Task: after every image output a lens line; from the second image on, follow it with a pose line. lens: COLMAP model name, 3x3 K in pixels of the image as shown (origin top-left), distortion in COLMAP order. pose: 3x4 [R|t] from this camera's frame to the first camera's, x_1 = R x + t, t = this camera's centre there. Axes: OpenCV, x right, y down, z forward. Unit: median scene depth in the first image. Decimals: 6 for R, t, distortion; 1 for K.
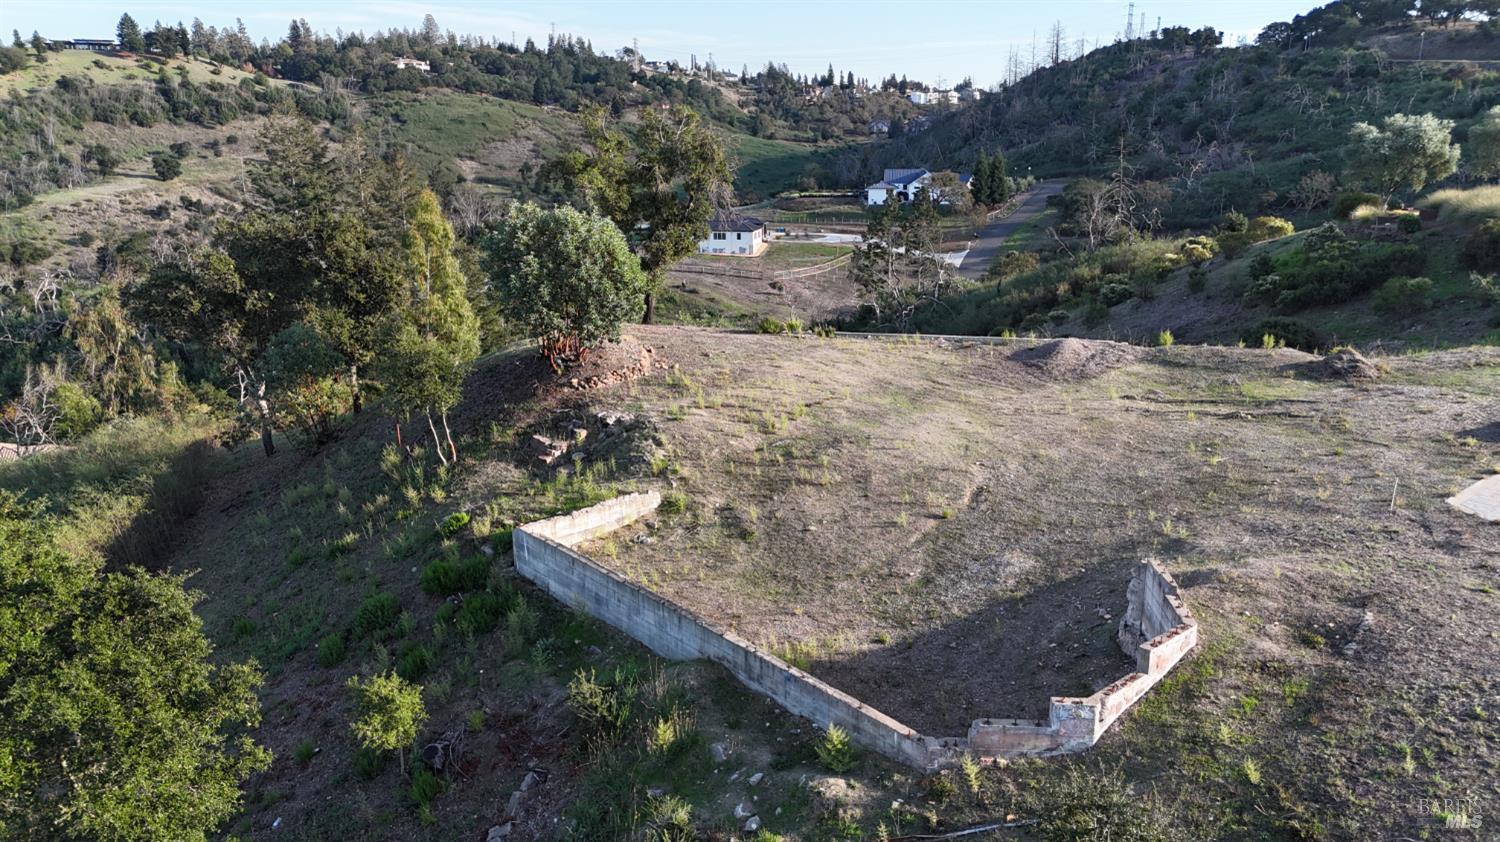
lens RADIAL K [[1100.2, 0, 753.9], [0, 1100.2, 421.9], [0, 0, 1]] dist [0.070332, -0.062912]
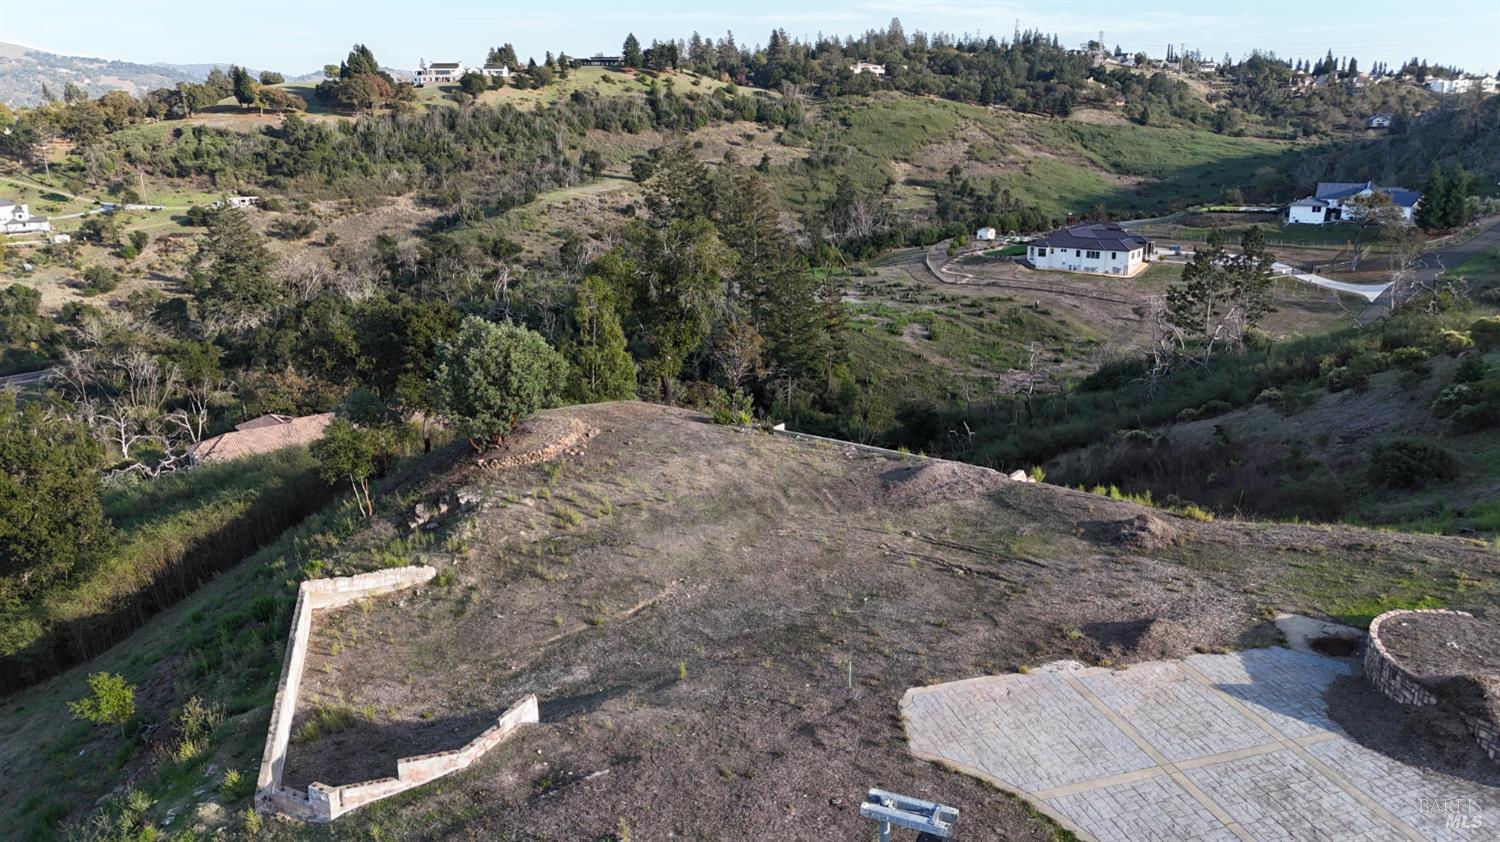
lens RADIAL K [[1092.1, 0, 766.8], [0, 1092.1, 438.0], [0, 0, 1]] dist [0.073935, -0.080176]
pose [[0.921240, 0.106149, -0.374232, 0.043805], [-0.097634, 0.994348, 0.041699, -0.010625], [0.376543, -0.001877, 0.926397, -0.003900]]
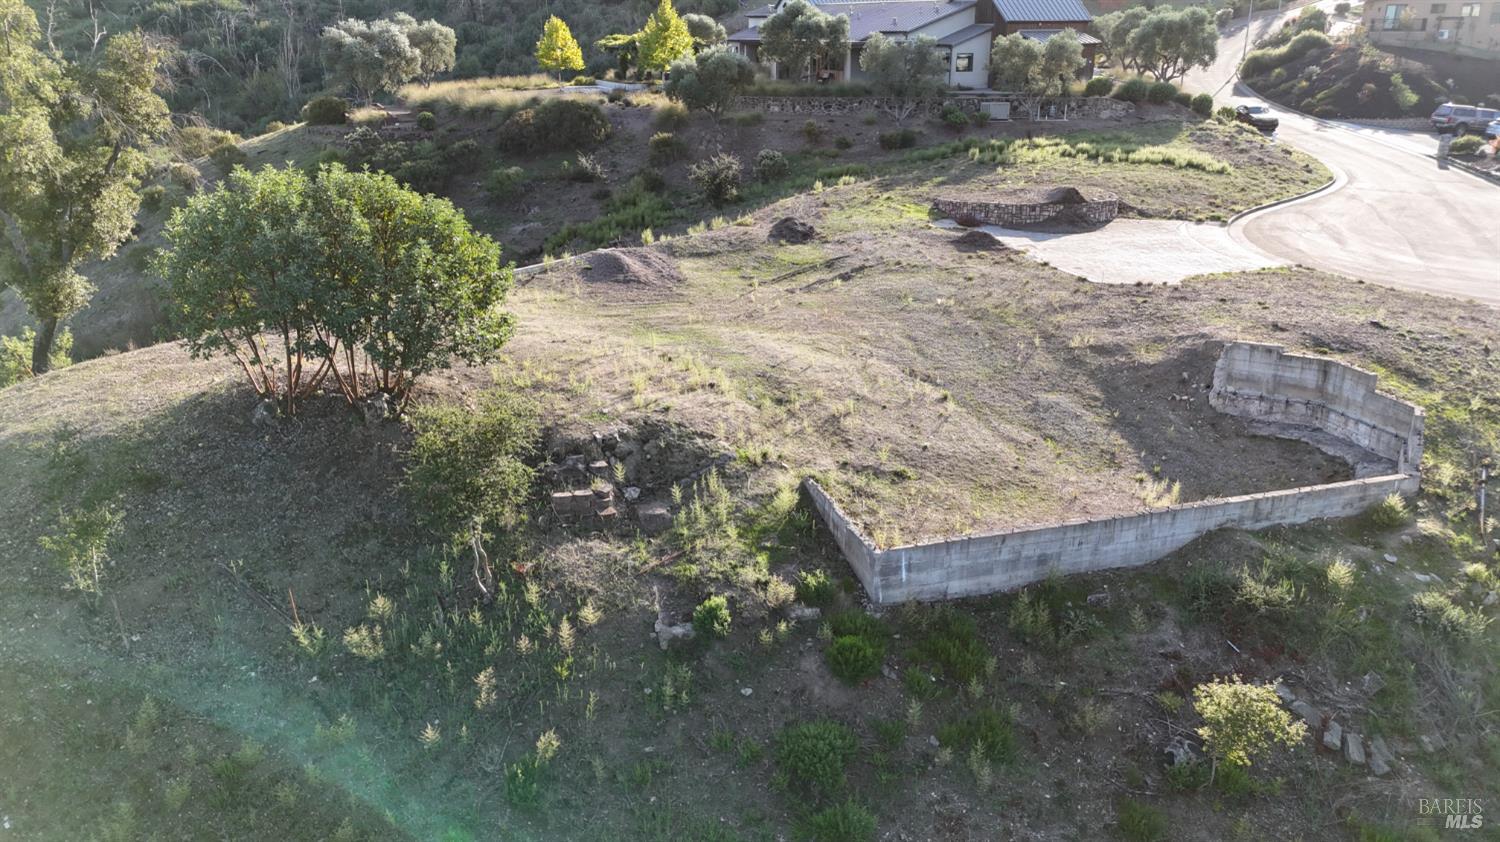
lens RADIAL K [[1101.3, 0, 753.8], [0, 1101.3, 417.9], [0, 0, 1]] dist [0.078872, -0.081692]
pose [[0.397442, -0.305267, 0.865362, -0.048354], [0.236012, 0.945324, 0.225080, -0.010549], [-0.886757, 0.114780, 0.447758, 0.037262]]
